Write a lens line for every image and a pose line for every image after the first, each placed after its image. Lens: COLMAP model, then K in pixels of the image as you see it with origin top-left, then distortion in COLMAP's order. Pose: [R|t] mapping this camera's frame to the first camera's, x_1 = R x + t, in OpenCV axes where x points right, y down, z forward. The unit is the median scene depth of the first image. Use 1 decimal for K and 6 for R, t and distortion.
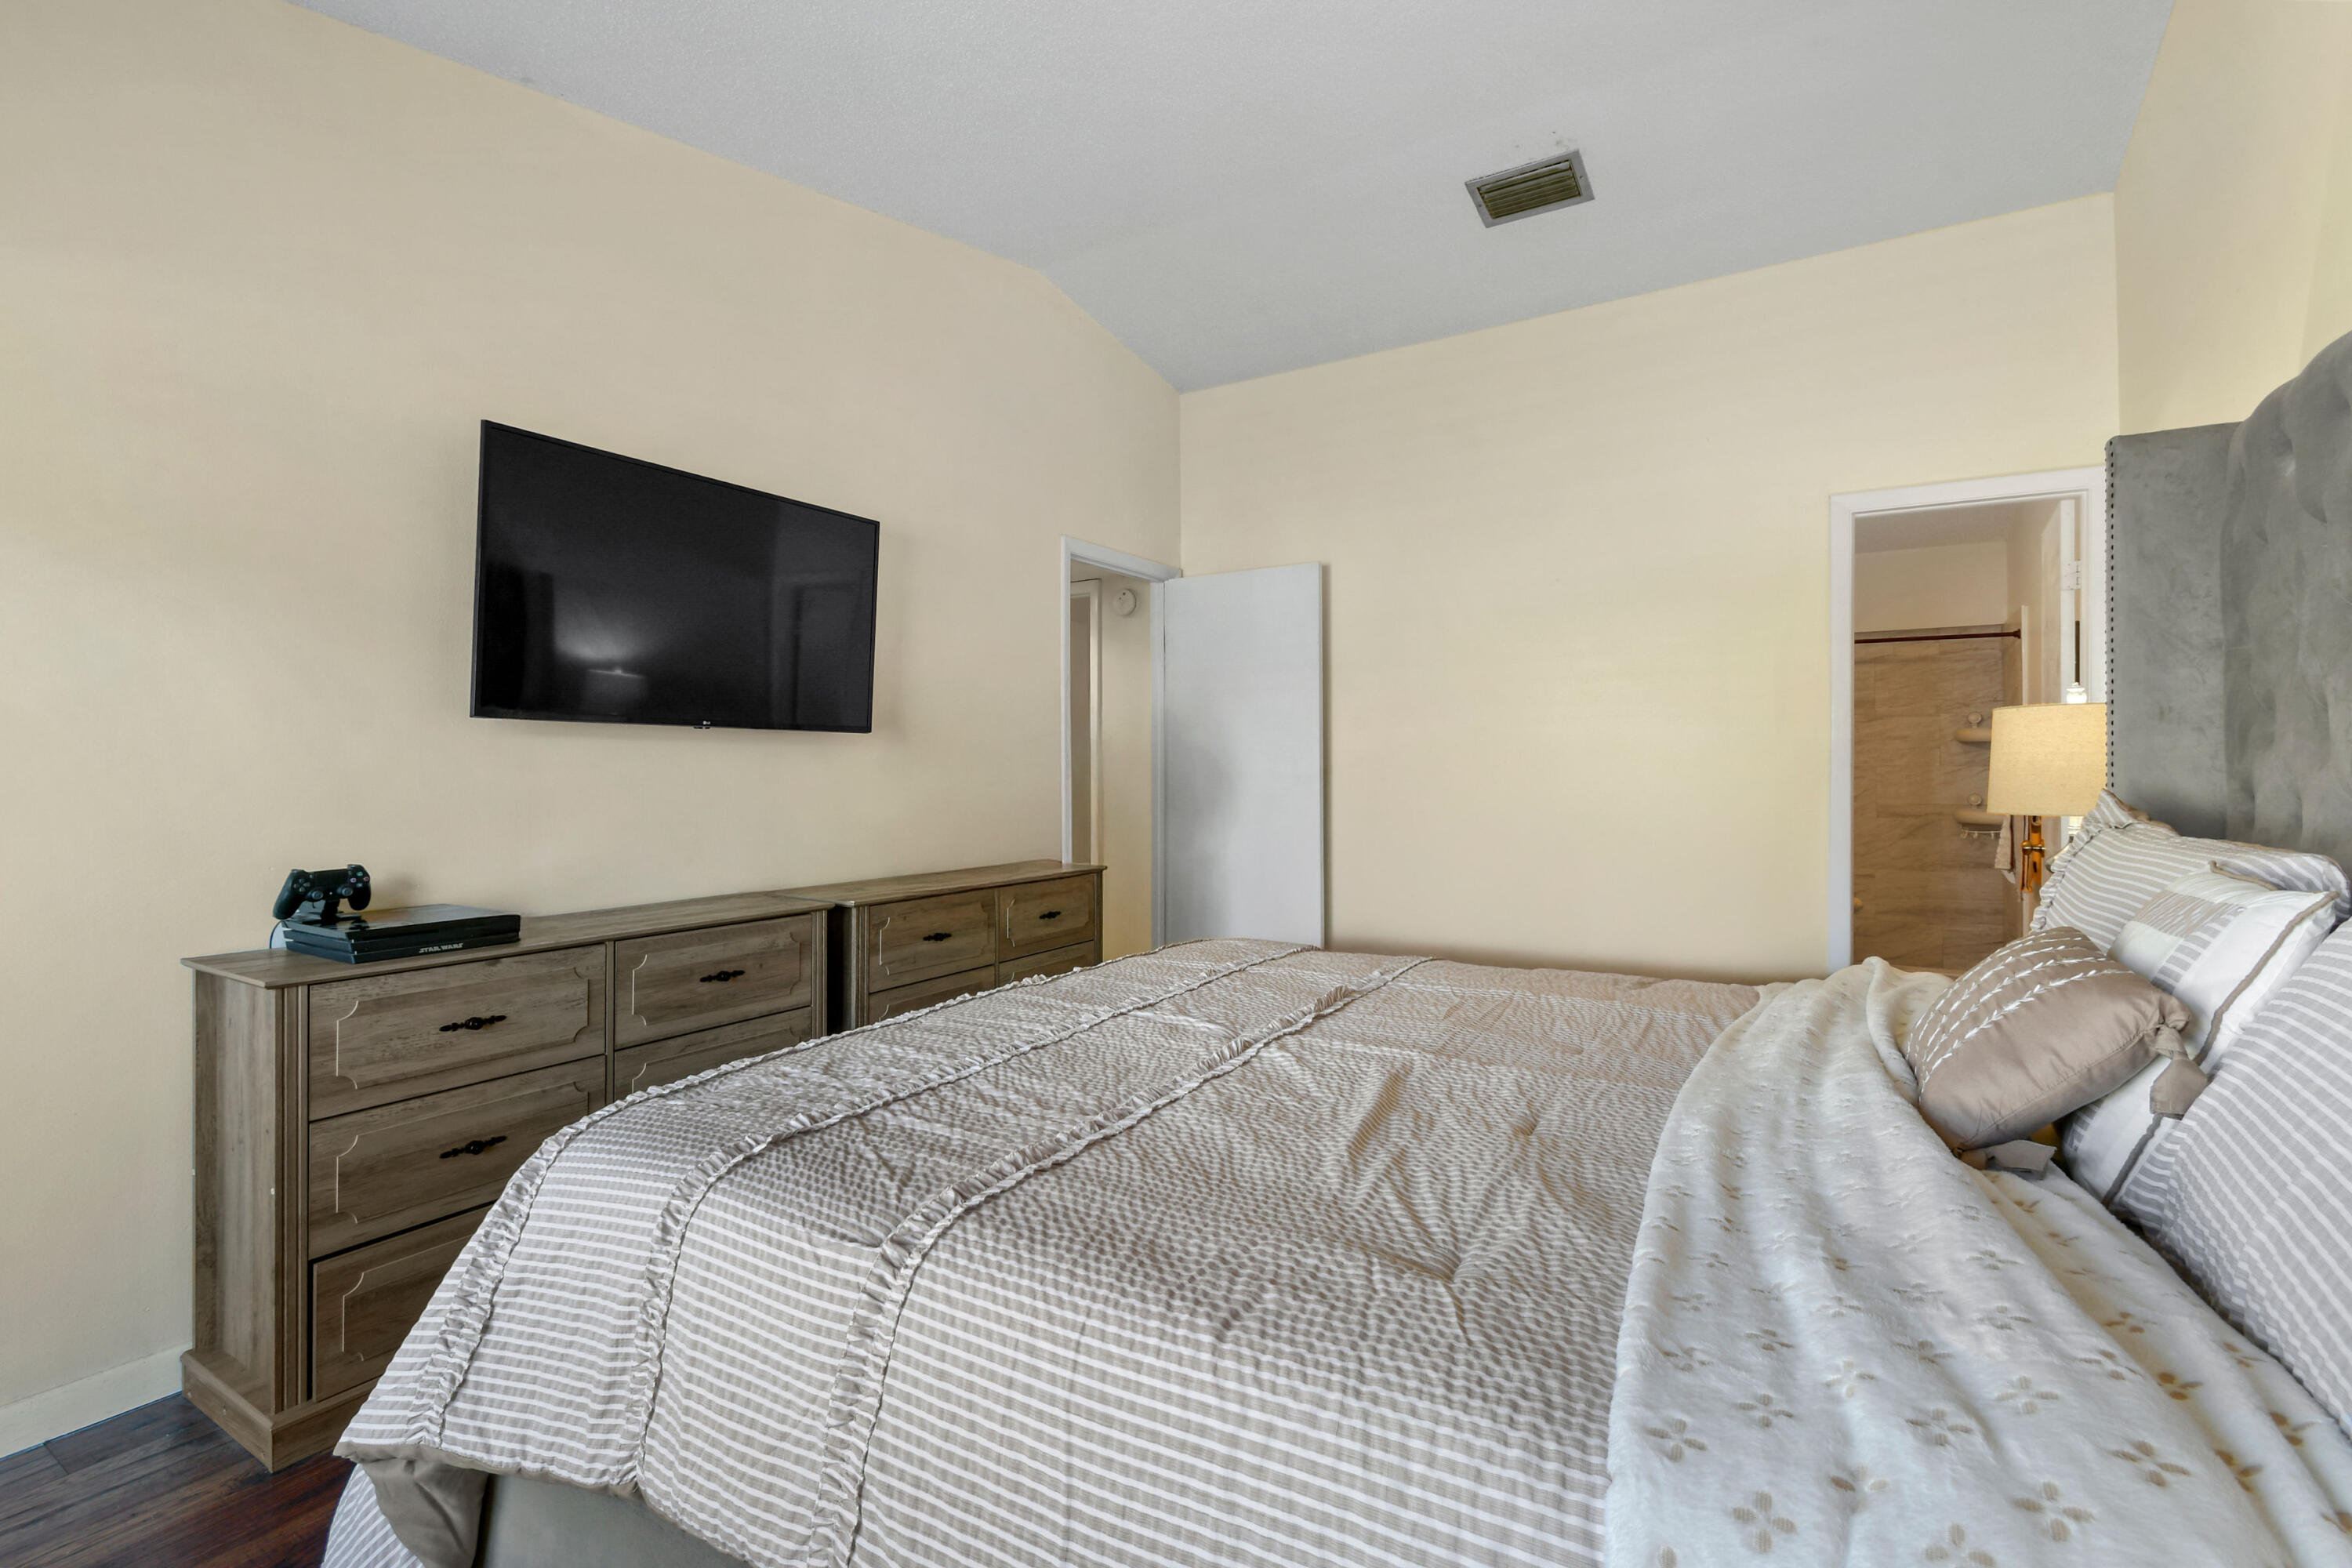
lens RADIAL K [[1054.6, 0, 1179.0], [0, 1054.6, 772.9], [0, 0, 1]] dist [0.008702, -0.003965]
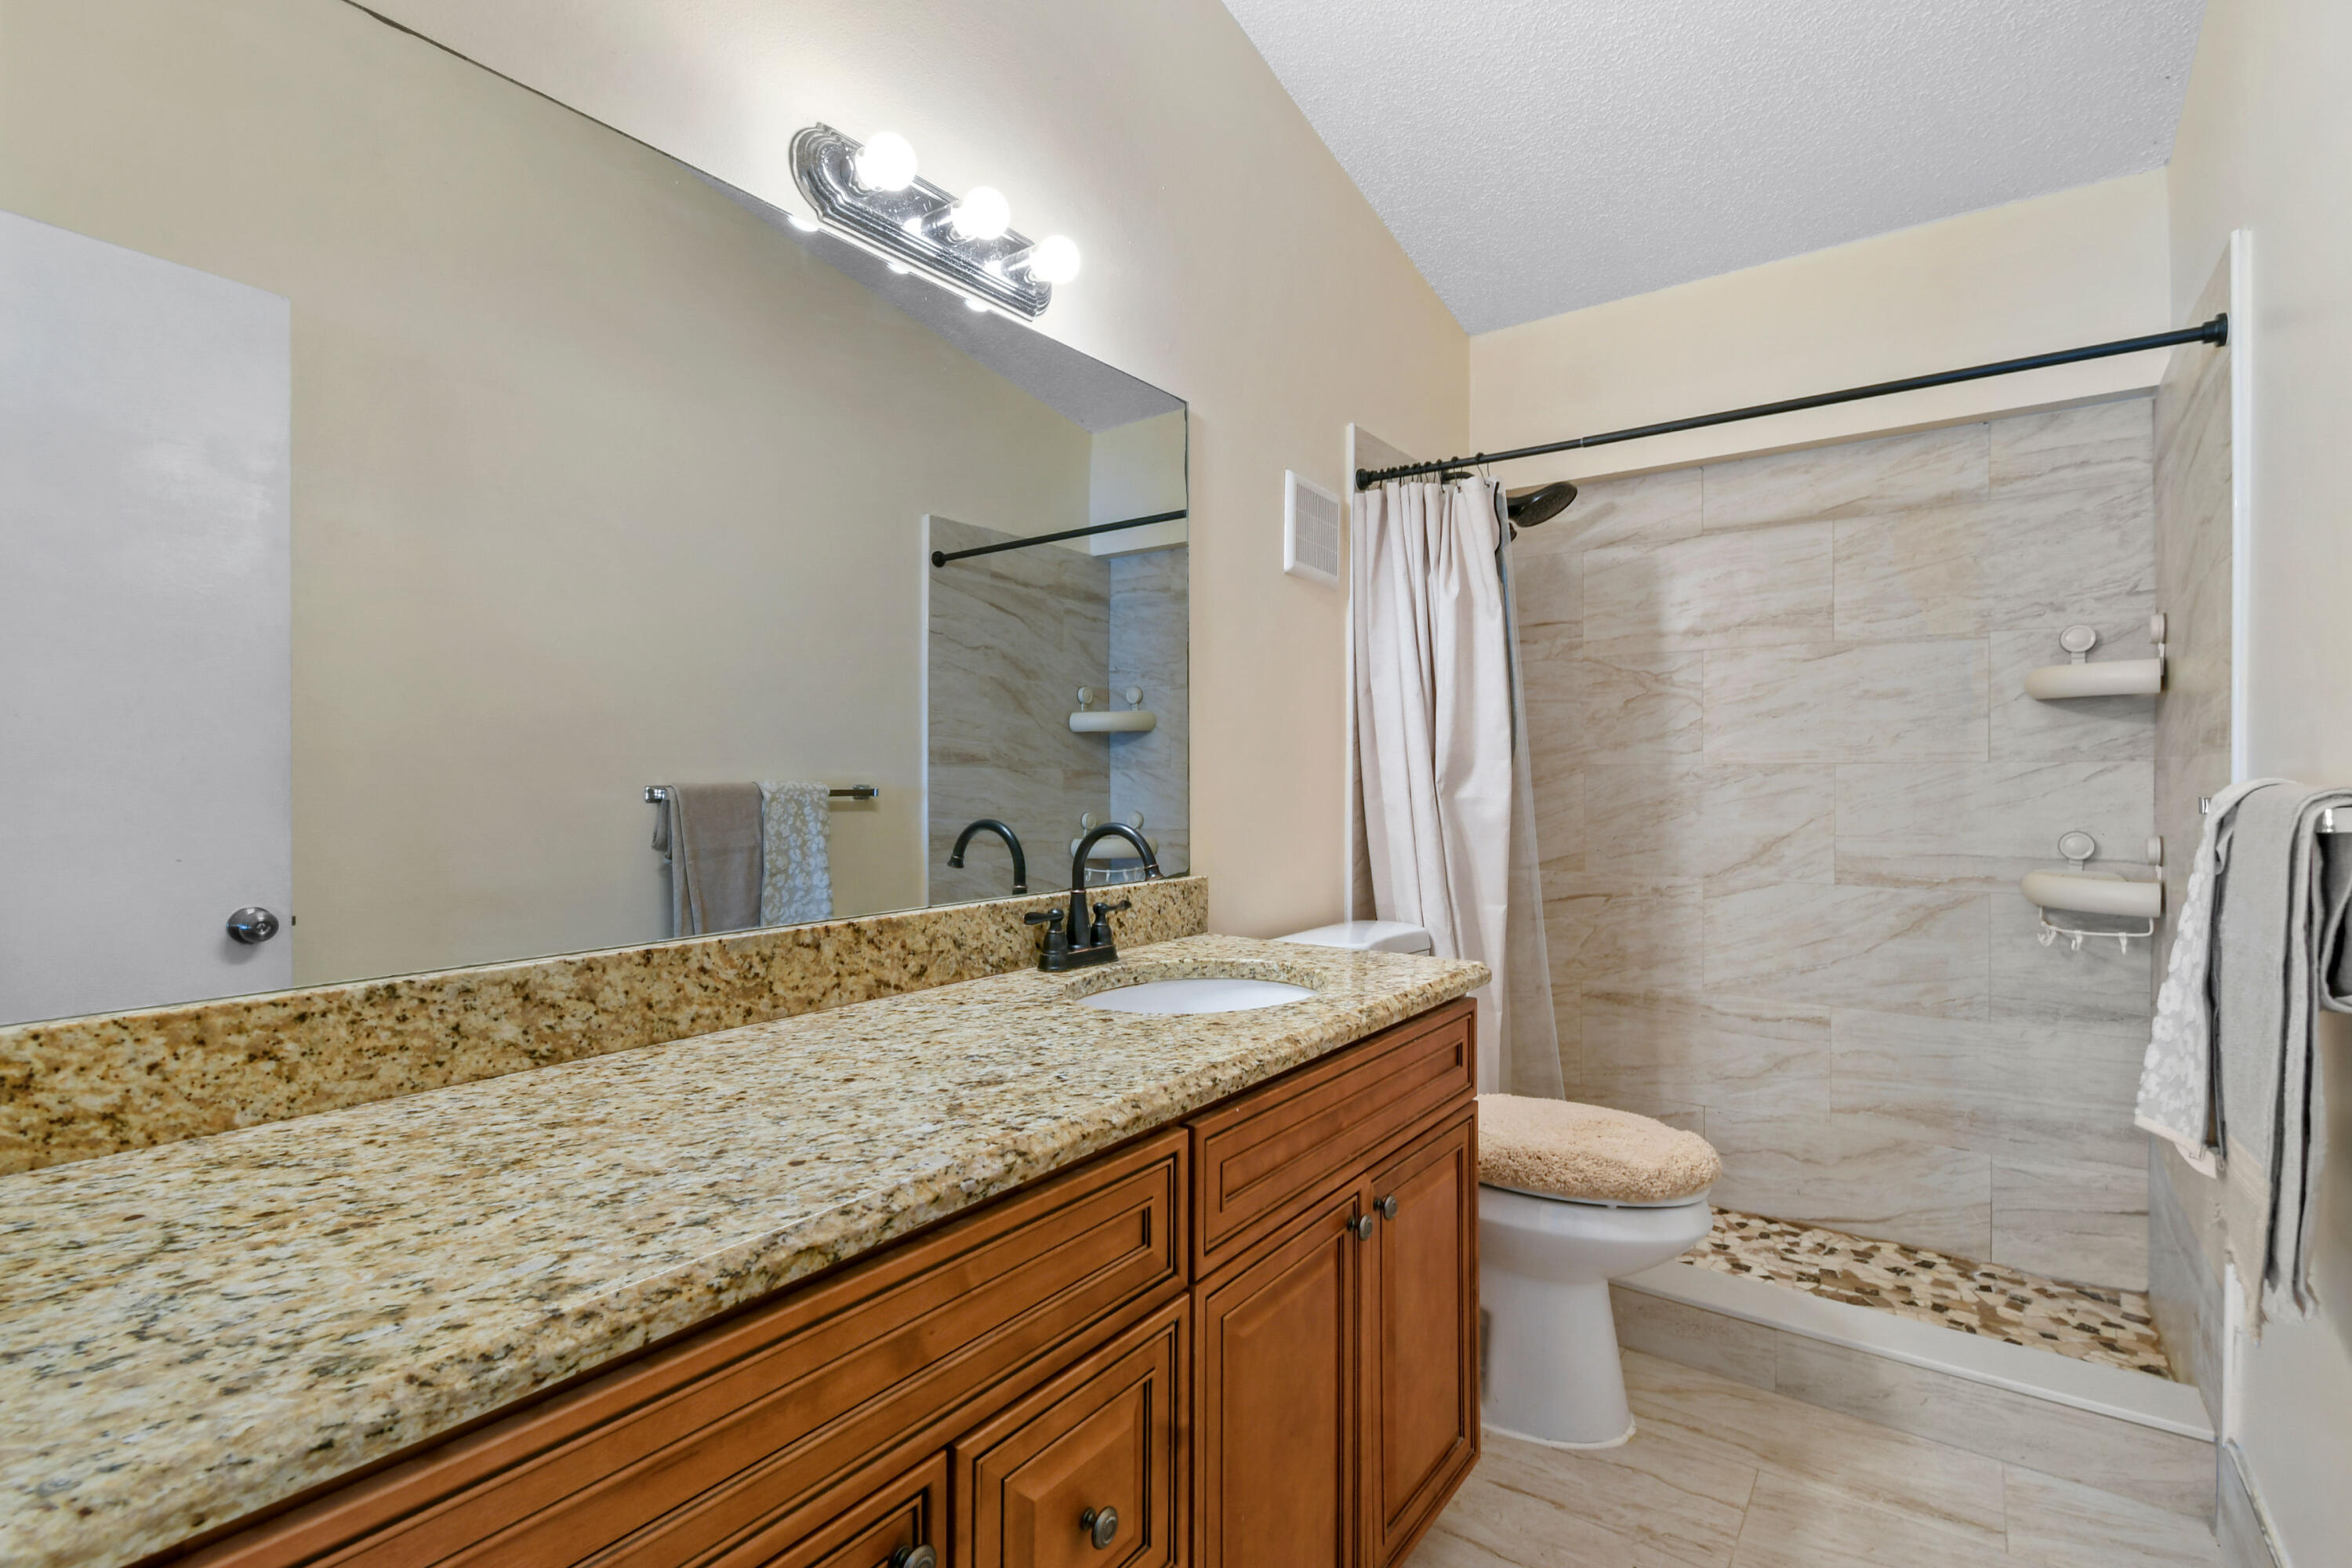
lens RADIAL K [[1054.6, 0, 1188.2], [0, 1054.6, 800.1], [0, 0, 1]] dist [0.008702, -0.003965]
pose [[0.997925, 0.002722, -0.064330, 0.436884], [-0.002384, 0.999983, 0.005326, 0.006776], [0.064343, -0.005161, 0.997914, 0.572244]]
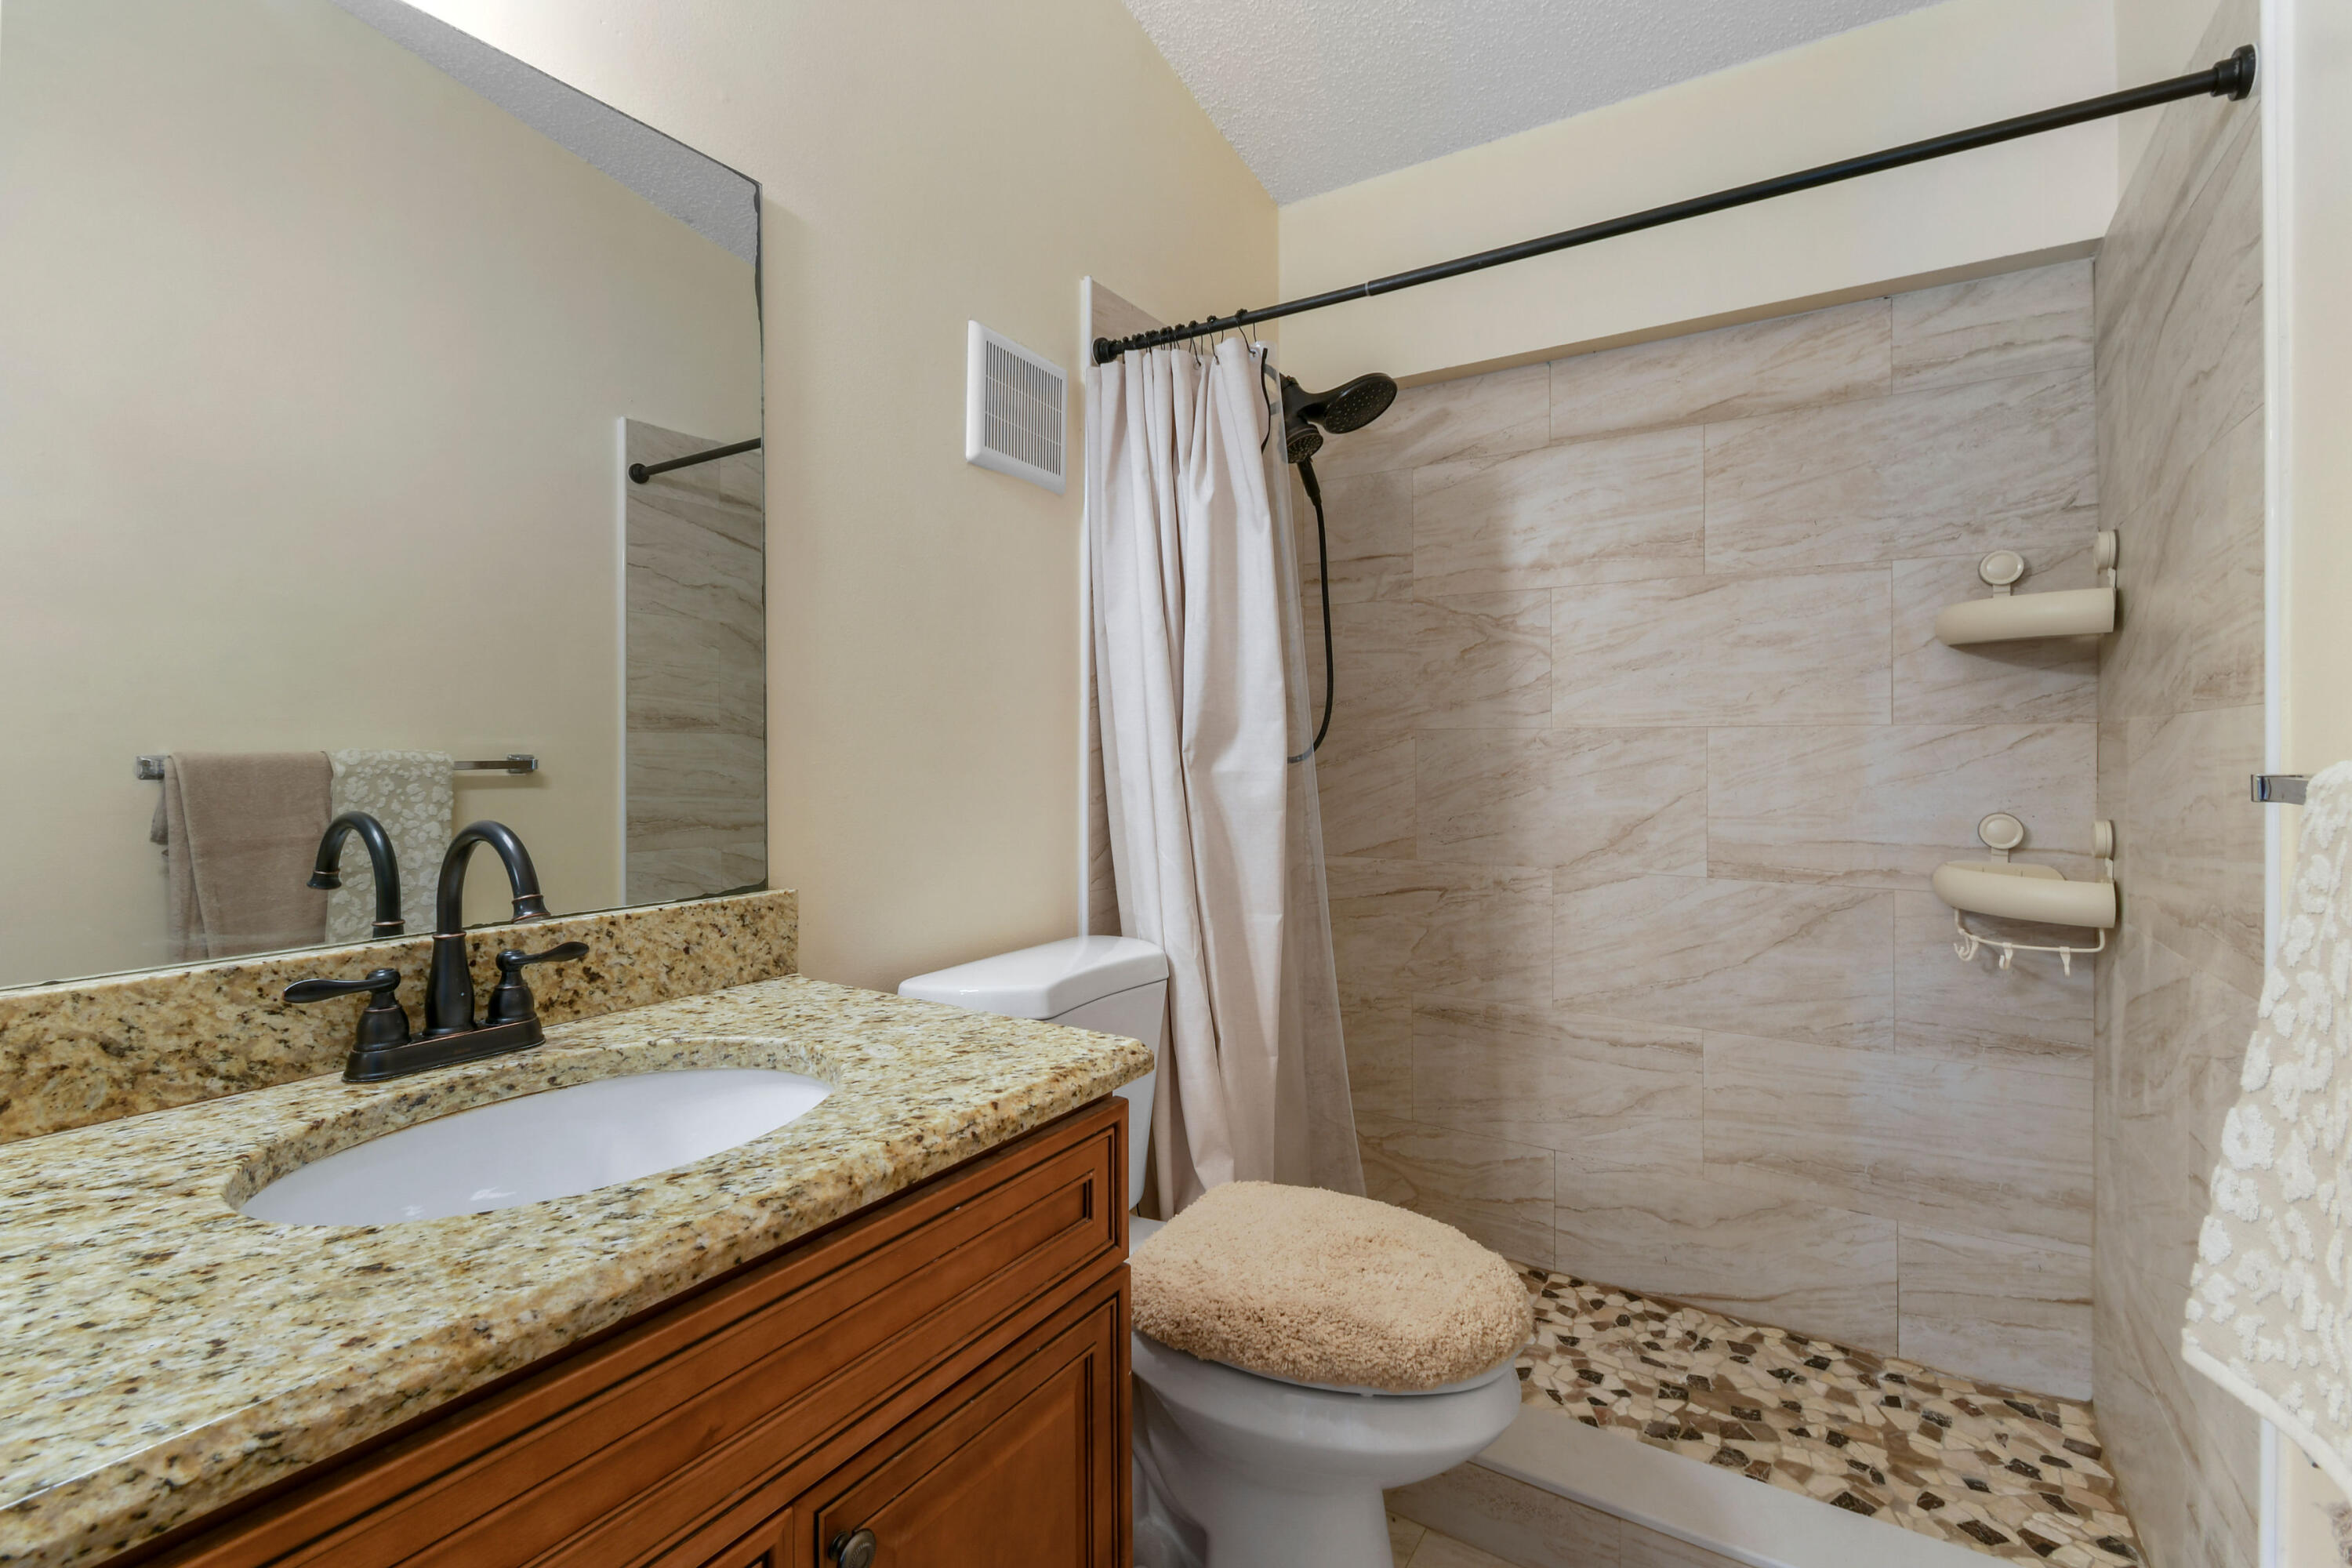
lens RADIAL K [[1054.6, 0, 1169.2], [0, 1054.6, 764.8], [0, 0, 1]] dist [0.008702, -0.003965]
pose [[0.999998, 0.001036, -0.001444, 0.496843], [-0.001034, 0.999999, 0.001222, 0.005610], [0.001445, -0.001221, 0.999998, 0.673538]]
